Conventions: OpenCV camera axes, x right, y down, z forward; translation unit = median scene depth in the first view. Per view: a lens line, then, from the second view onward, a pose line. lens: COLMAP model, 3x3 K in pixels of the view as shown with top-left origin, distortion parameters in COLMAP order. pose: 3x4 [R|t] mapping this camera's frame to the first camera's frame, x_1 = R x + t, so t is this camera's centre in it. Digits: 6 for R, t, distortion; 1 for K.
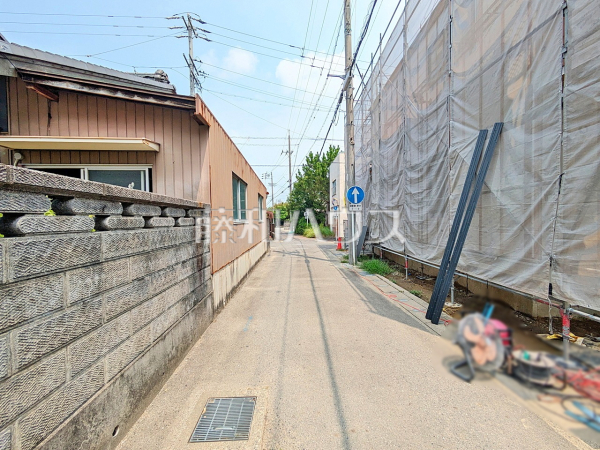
lens RADIAL K [[237.3, 0, 299.8], [0, 237.3, 225.8], [0, 0, 1]] dist [-0.001124, 0.000493]
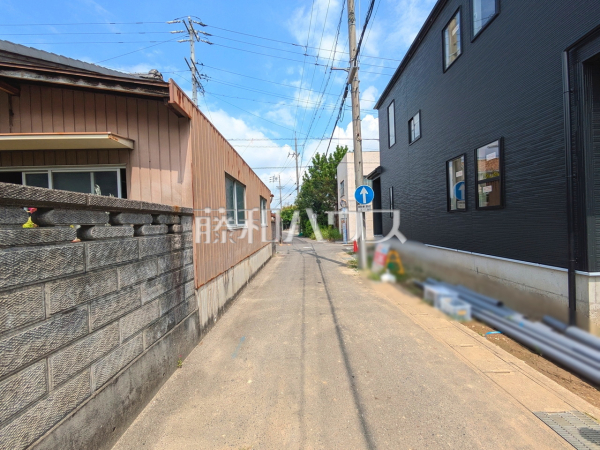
lens RADIAL K [[235.8, 0, 297.3], [0, 235.8, 224.9], [0, 0, 1]] dist [-0.000702, 0.000290]
pose [[0.998540, -0.020331, -0.050045, 0.046334], [0.019655, 0.999709, -0.013967, -0.010507], [0.050314, 0.012963, 0.998649, 0.166982]]
